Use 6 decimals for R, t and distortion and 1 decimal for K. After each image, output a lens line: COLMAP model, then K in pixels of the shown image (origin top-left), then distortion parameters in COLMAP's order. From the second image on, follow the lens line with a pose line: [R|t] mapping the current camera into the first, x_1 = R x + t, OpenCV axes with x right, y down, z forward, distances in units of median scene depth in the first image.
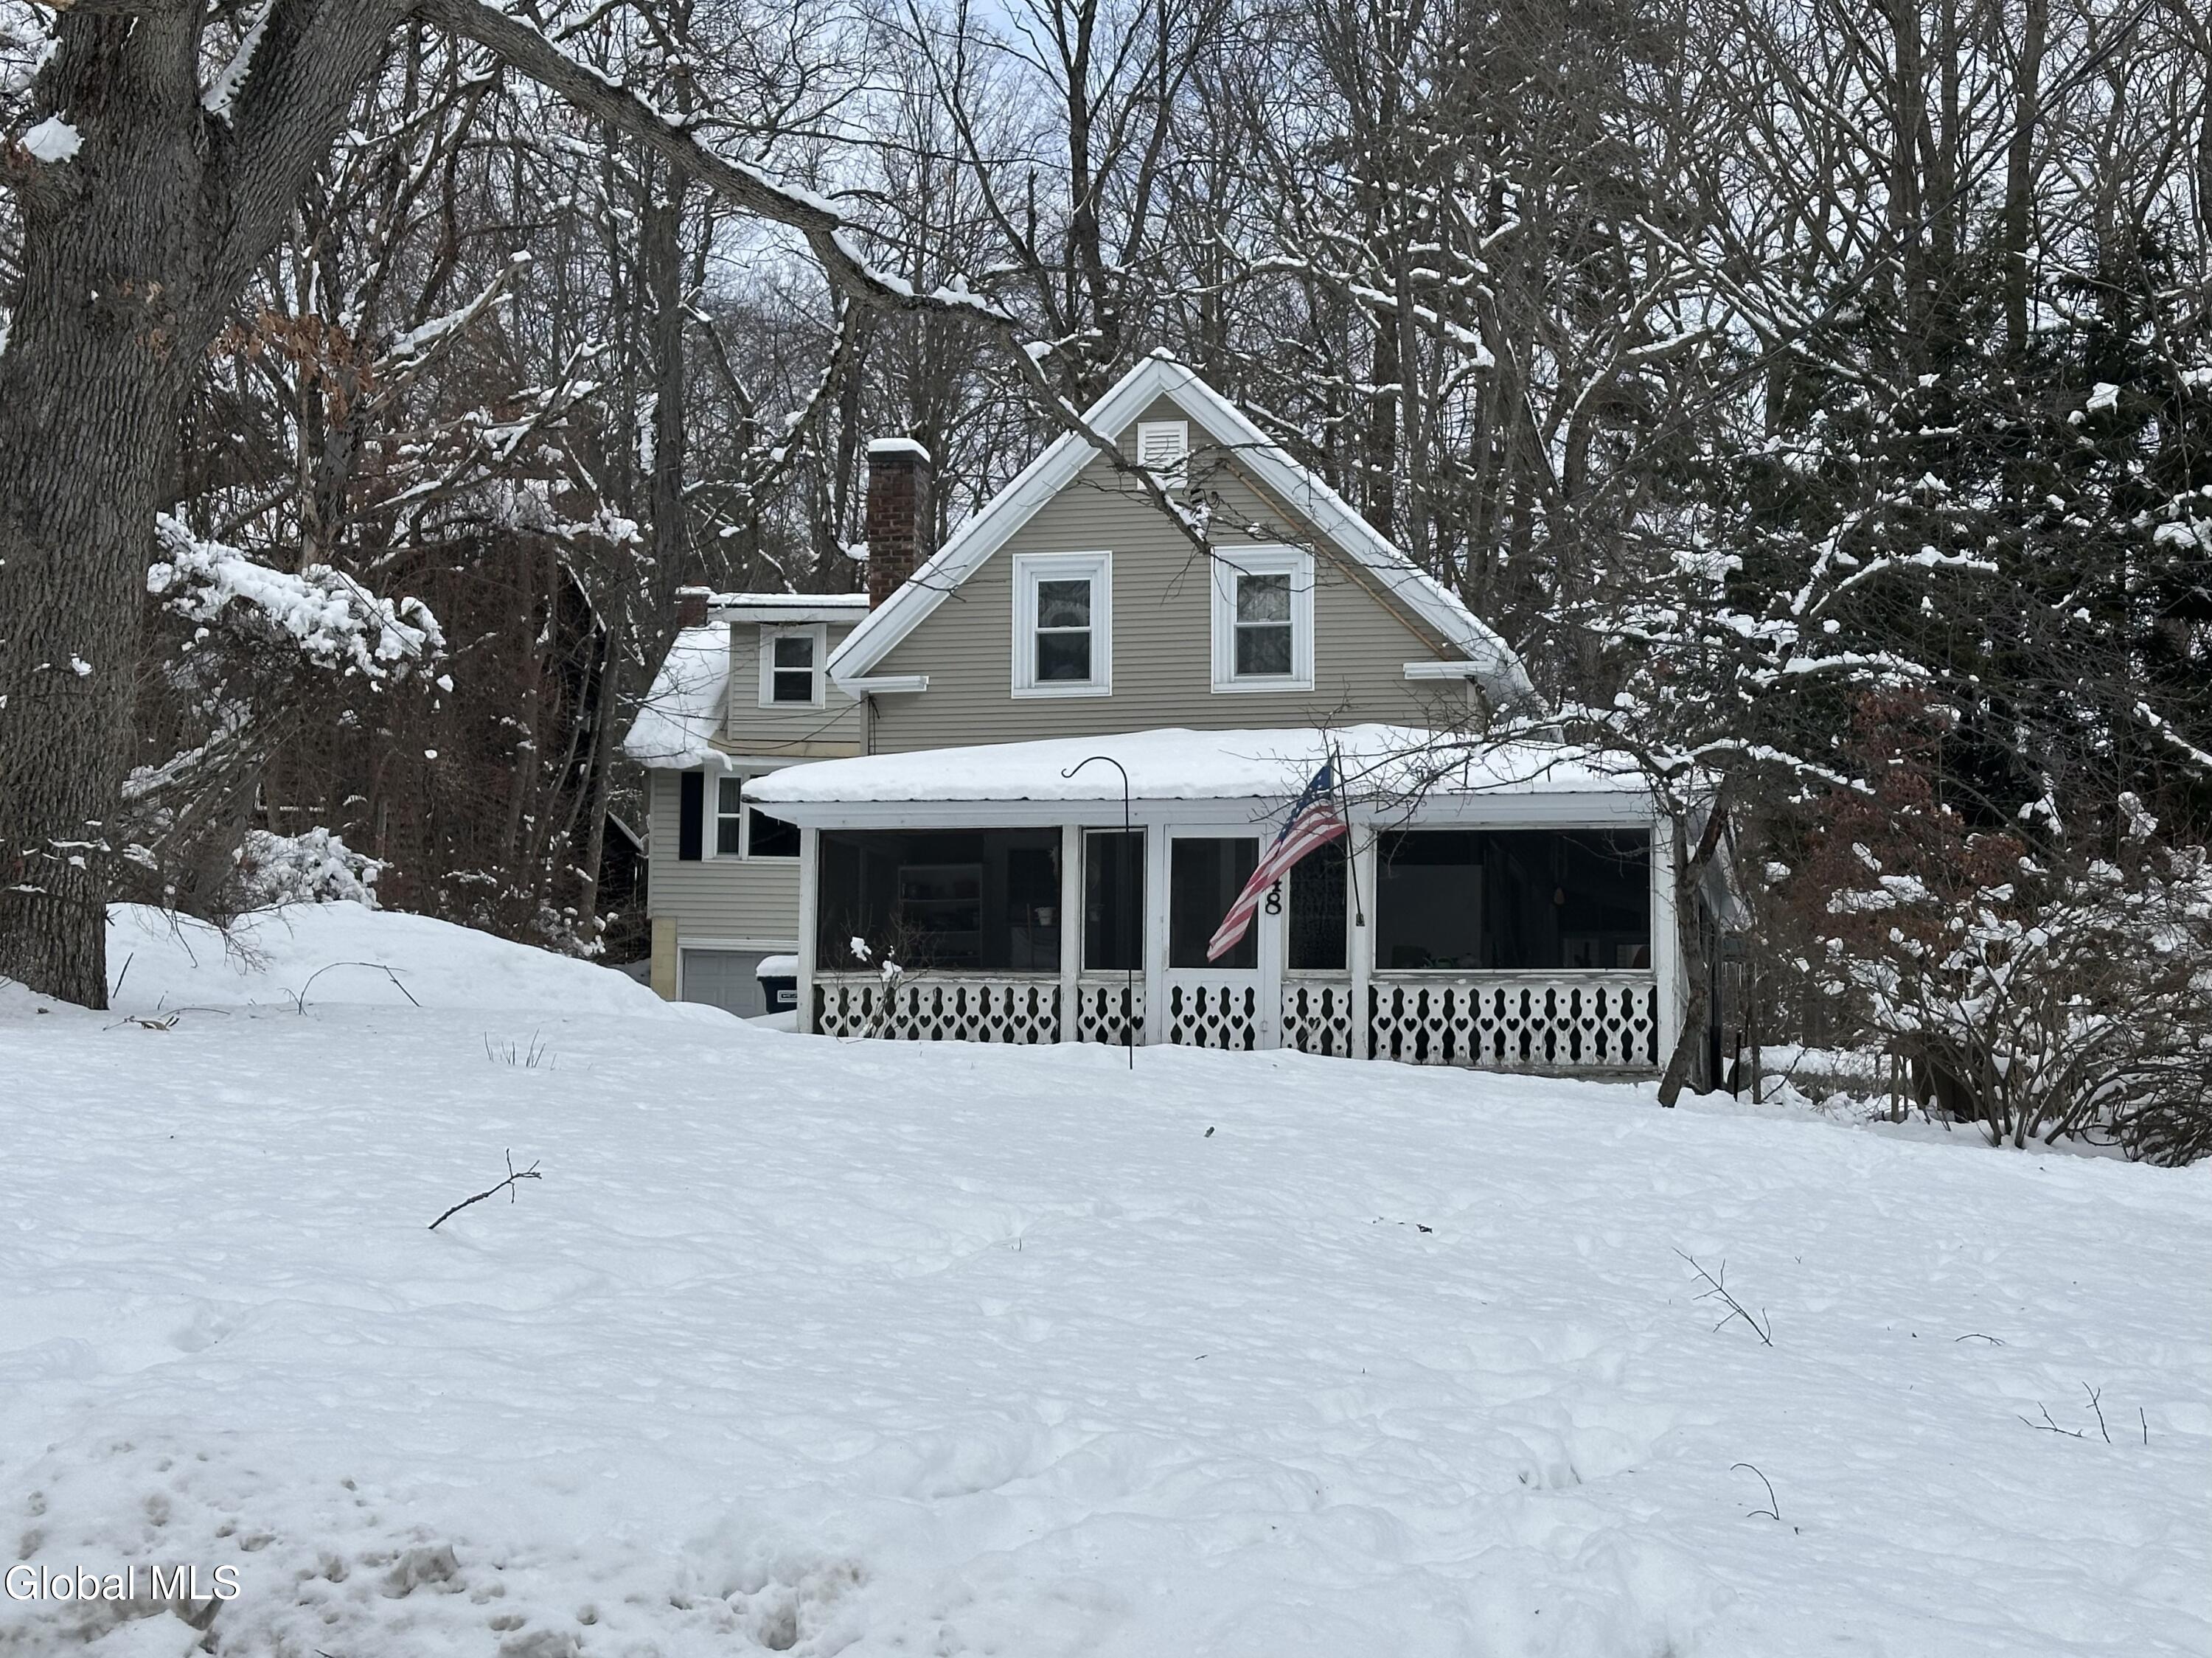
lens RADIAL K [[3462.9, 0, 1106.0], [0, 3462.9, 829.0], [0, 0, 1]] dist [0.078904, -0.049423]
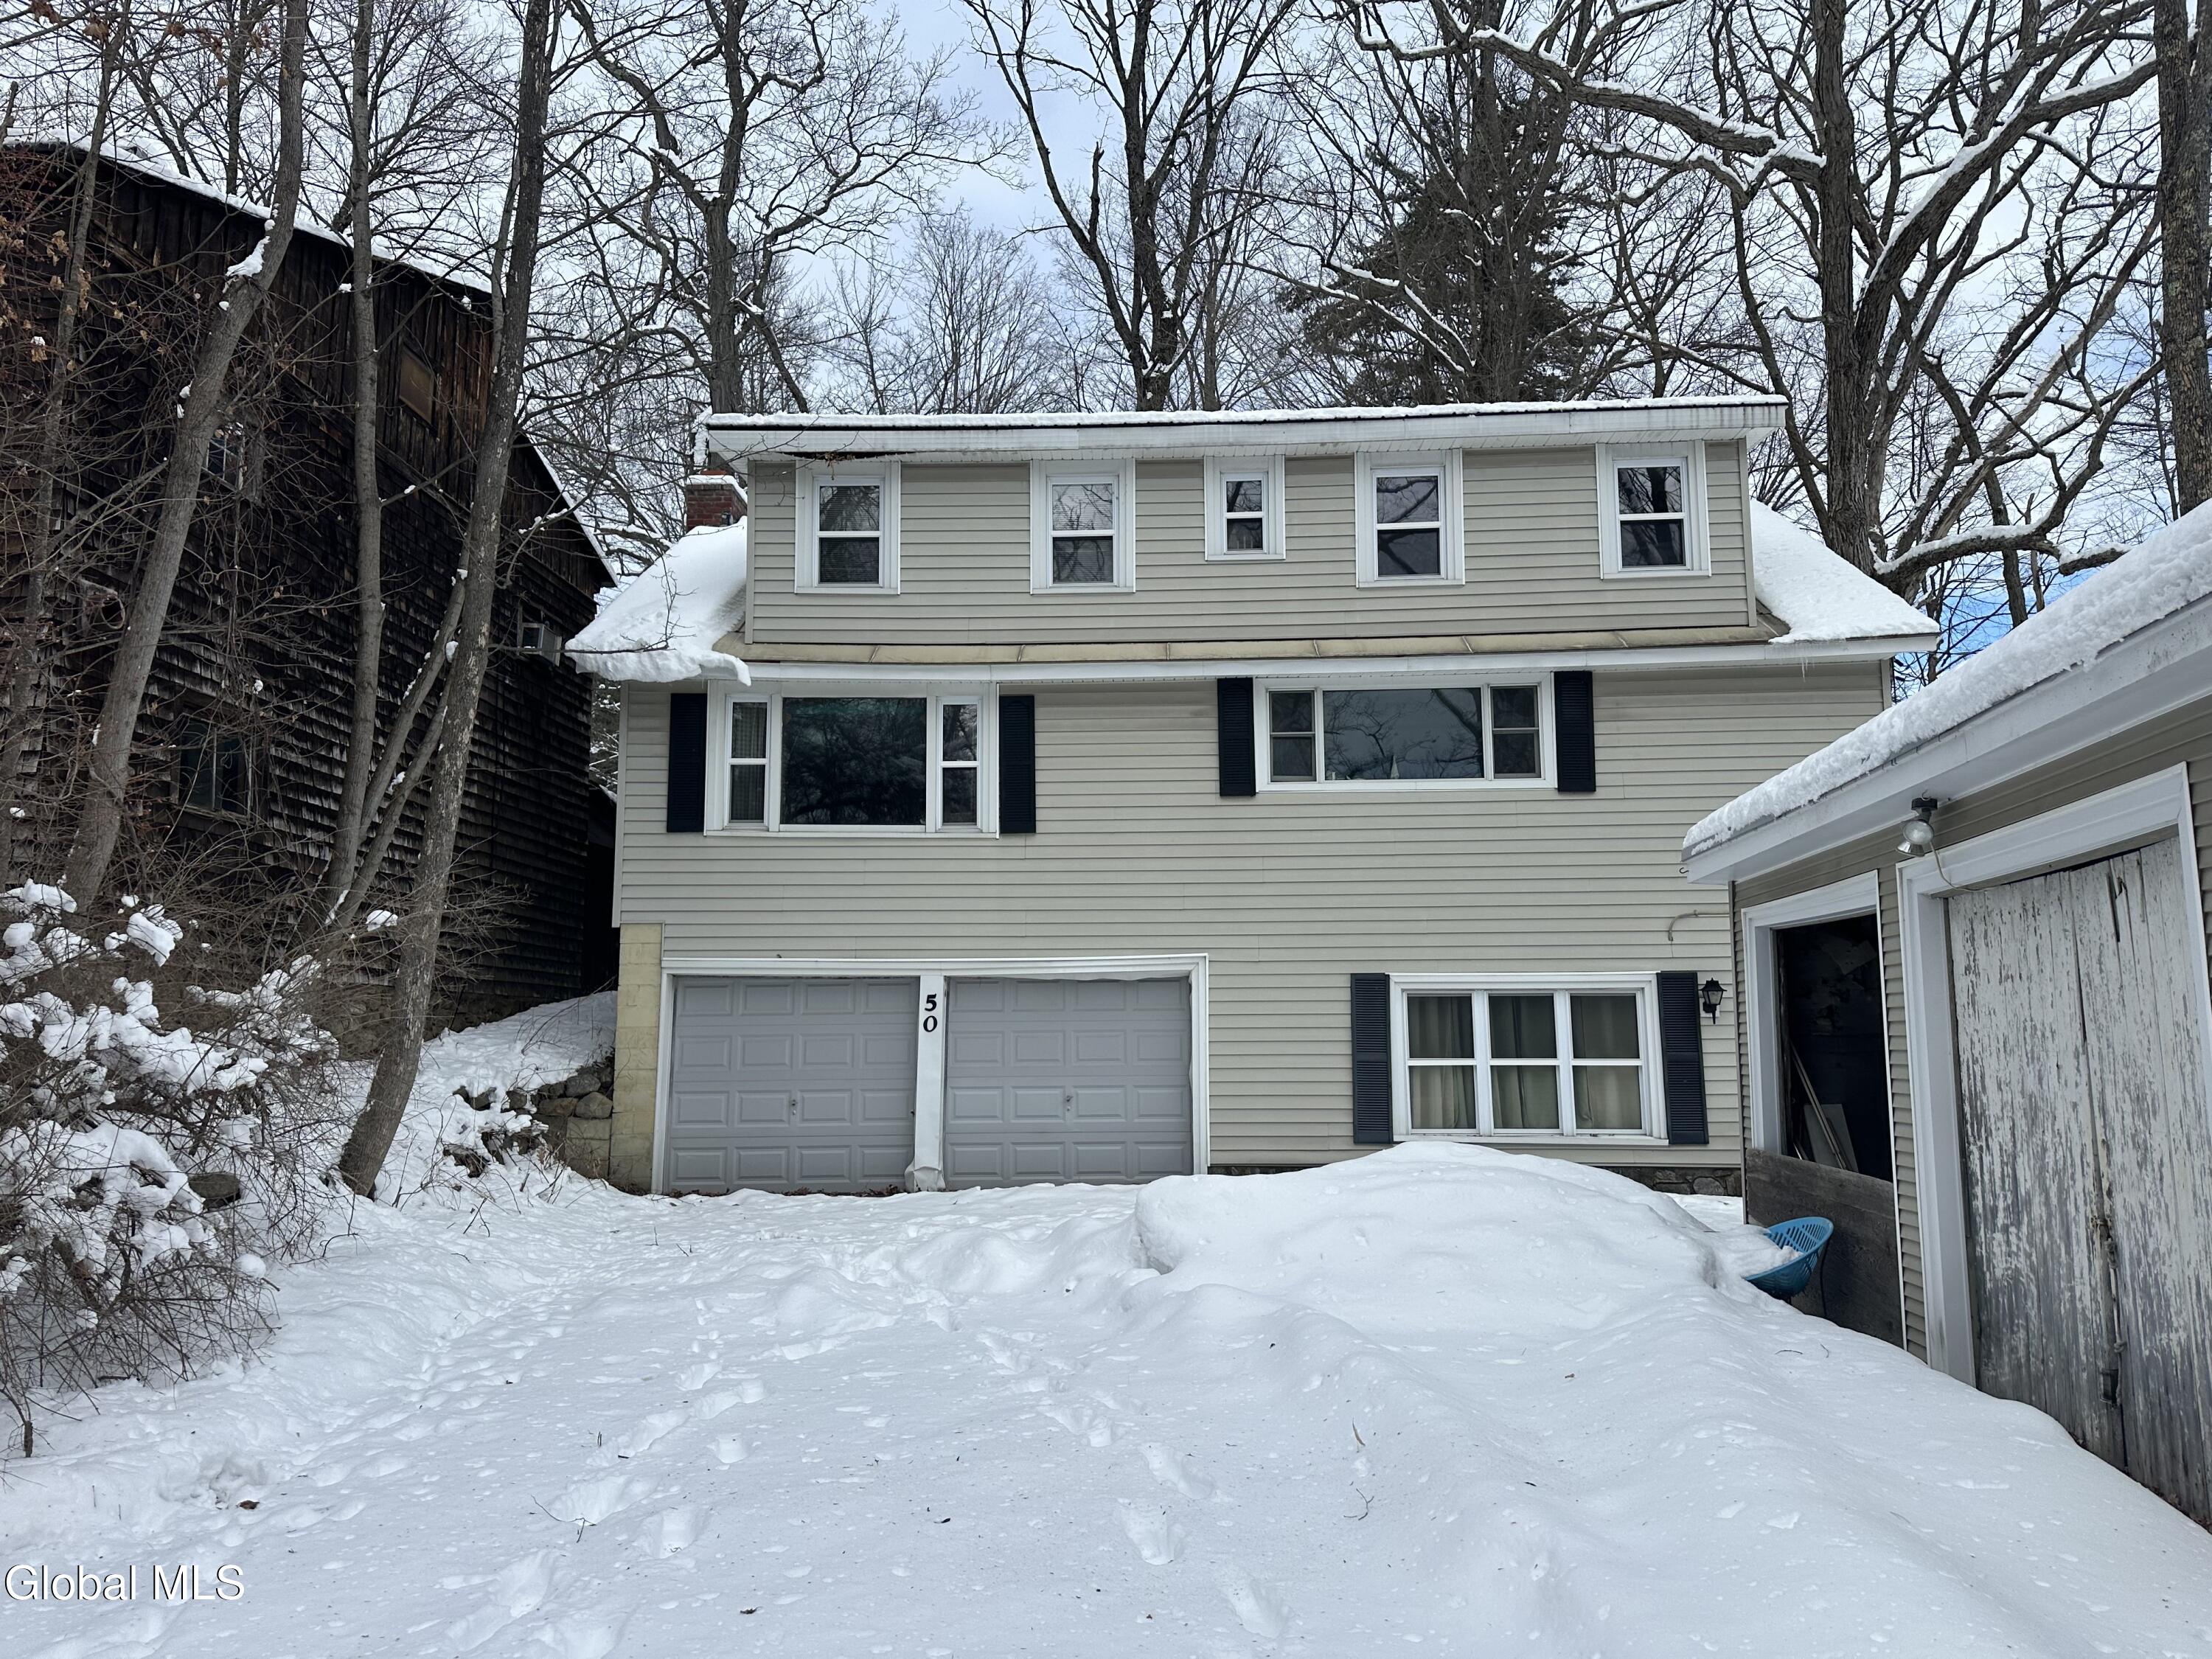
lens RADIAL K [[1571.7, 0, 1098.3], [0, 1571.7, 832.0], [0, 0, 1]] dist [0.076927, -0.085171]
pose [[0.998023, -0.008573, 0.062263, -0.063085], [0.010718, 0.999358, -0.034188, 0.019503], [-0.061930, 0.034787, 0.997474, 0.710149]]
